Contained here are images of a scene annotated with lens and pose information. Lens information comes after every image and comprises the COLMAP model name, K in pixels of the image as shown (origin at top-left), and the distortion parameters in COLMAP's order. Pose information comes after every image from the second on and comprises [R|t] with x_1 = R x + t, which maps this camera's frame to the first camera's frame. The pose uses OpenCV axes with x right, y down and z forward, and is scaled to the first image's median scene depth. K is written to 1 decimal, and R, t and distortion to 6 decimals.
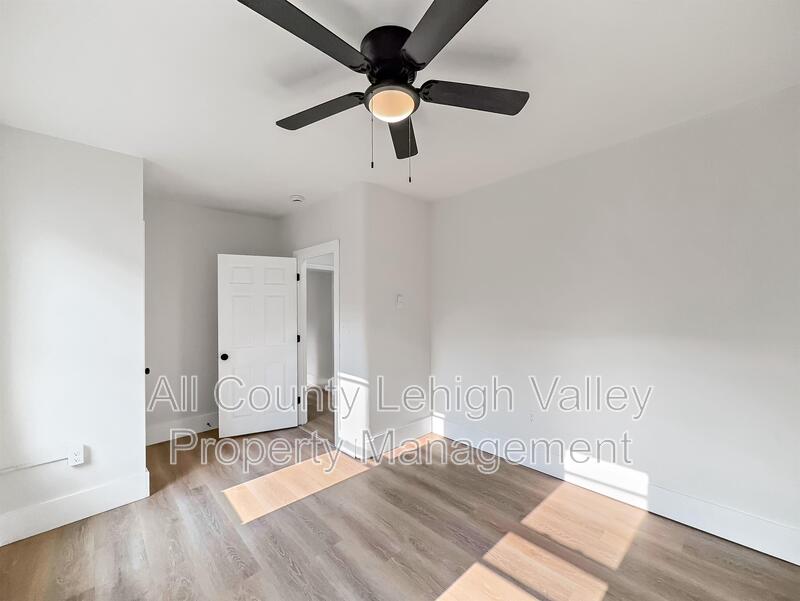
lens RADIAL K [[324.1, 0, 399.4], [0, 324.1, 303.2], [0, 0, 1]] dist [-0.001257, -0.000095]
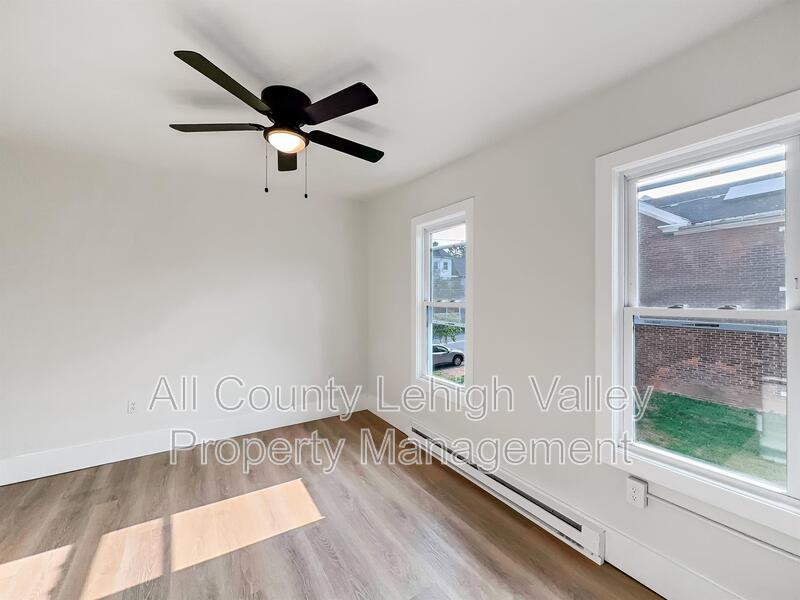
lens RADIAL K [[326.9, 0, 400.7], [0, 326.9, 299.5], [0, 0, 1]] dist [0.000011, -0.000012]
pose [[-0.982512, 0.007651, 0.186041, -0.614456], [0.006246, 0.999947, -0.008137, 0.033154], [-0.186093, -0.006833, -0.982508, 1.907973]]
